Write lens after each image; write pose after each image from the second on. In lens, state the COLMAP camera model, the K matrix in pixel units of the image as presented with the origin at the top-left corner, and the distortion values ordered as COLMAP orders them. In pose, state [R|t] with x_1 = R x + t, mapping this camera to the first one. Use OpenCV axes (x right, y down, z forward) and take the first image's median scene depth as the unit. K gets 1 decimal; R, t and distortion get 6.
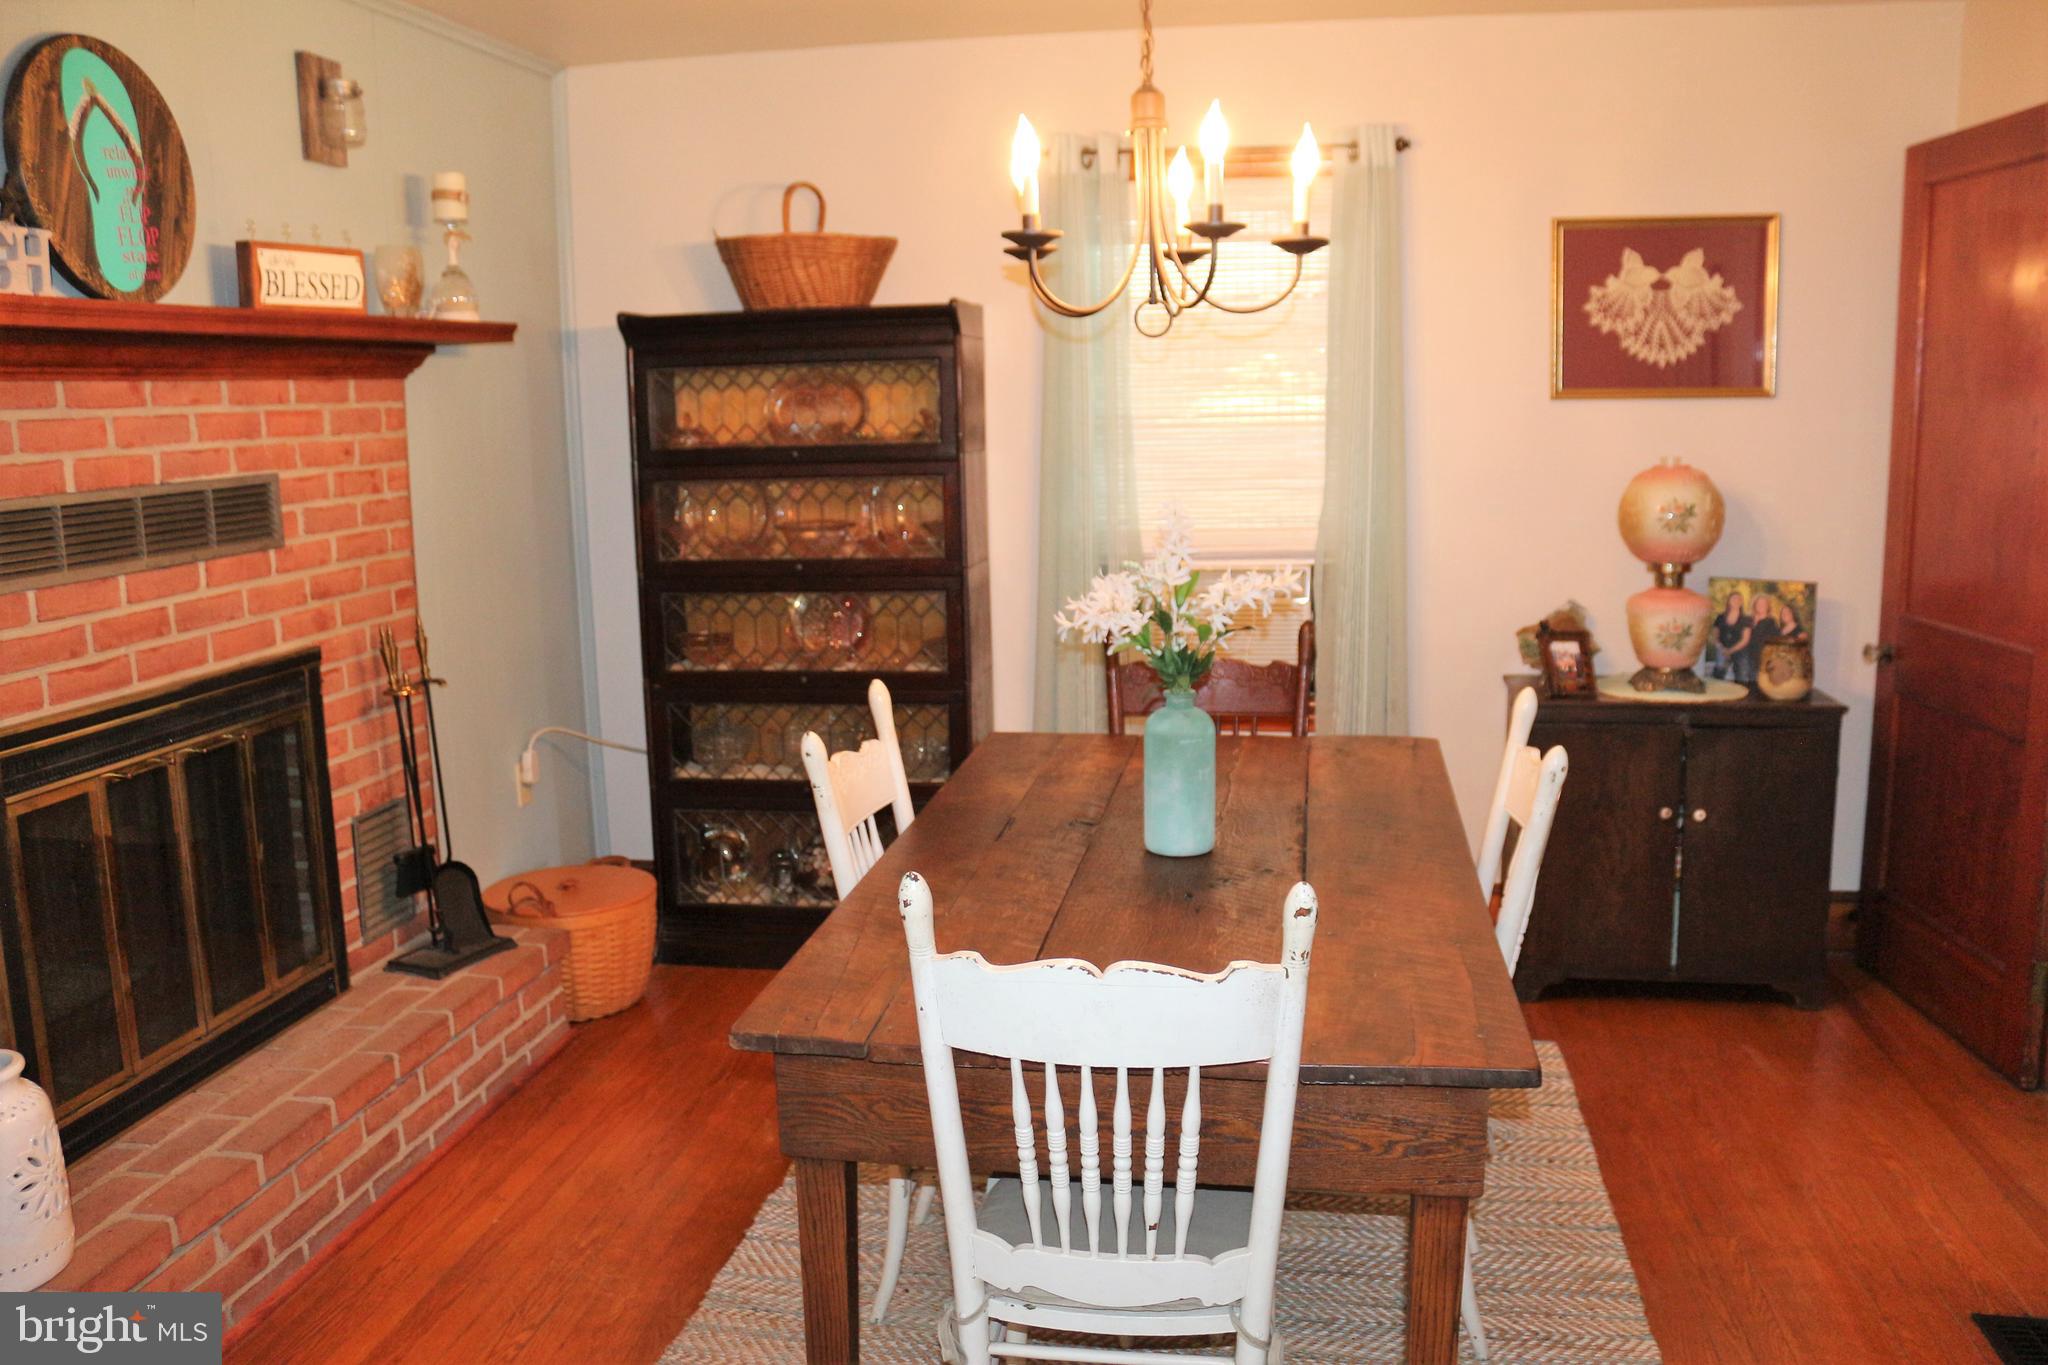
lens RADIAL K [[1691.7, 0, 1024.0], [0, 1691.7, 682.5], [0, 0, 1]] dist [-0.160696, 0.141241]
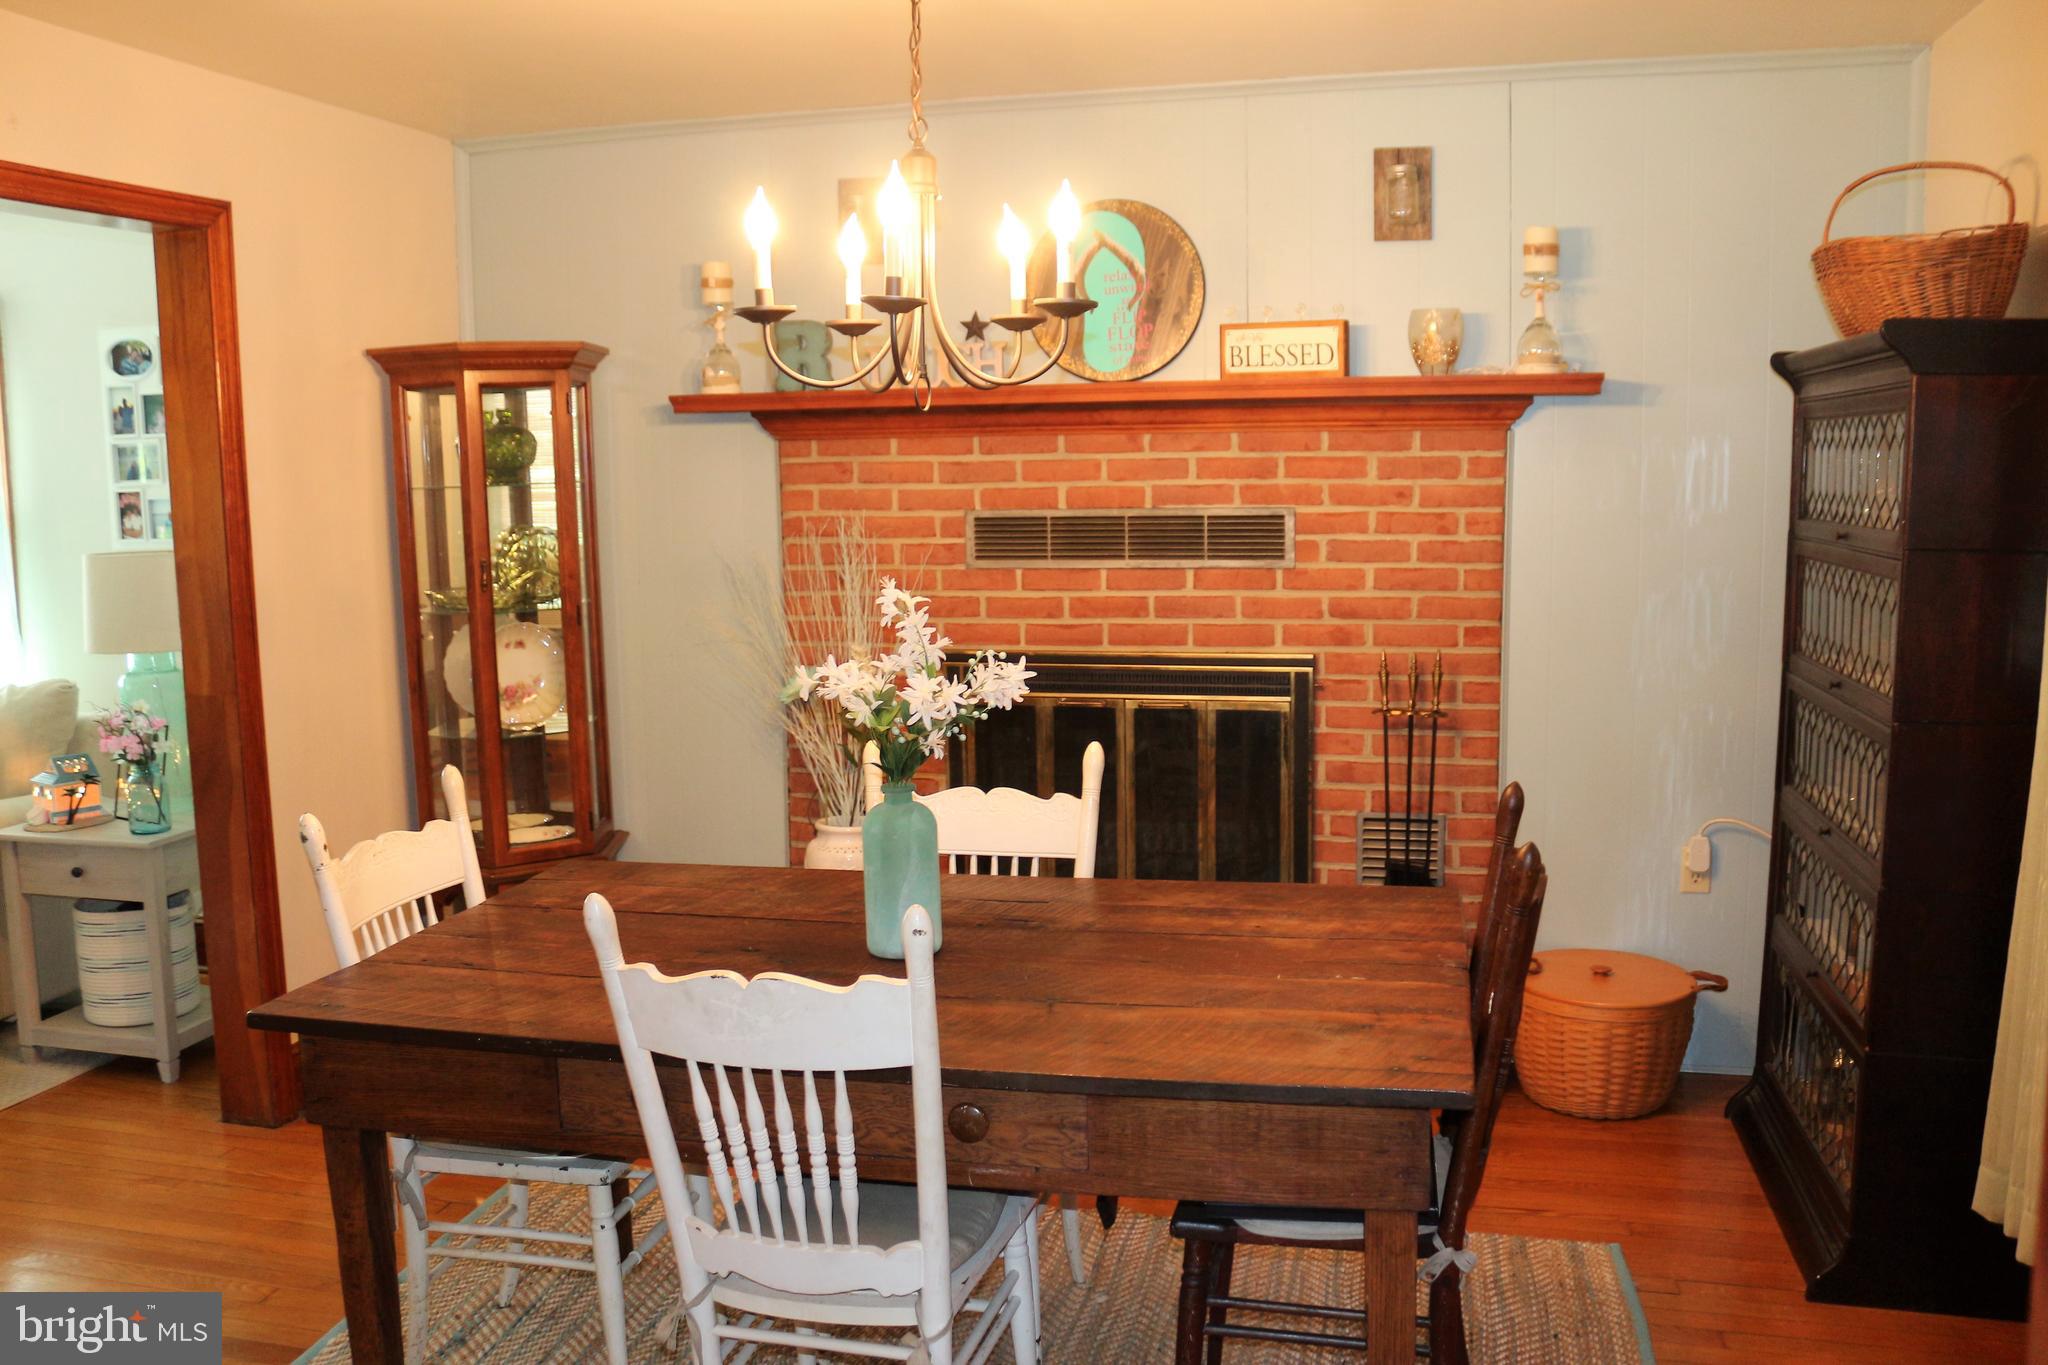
lens RADIAL K [[1691.7, 0, 1024.0], [0, 1691.7, 682.5], [0, 0, 1]] dist [-0.160696, 0.141241]
pose [[-0.065425, 0.147147, -0.986949, 0.884604], [-0.156649, 0.975290, 0.155793, -0.179211], [0.985485, 0.164798, -0.040758, 0.956017]]
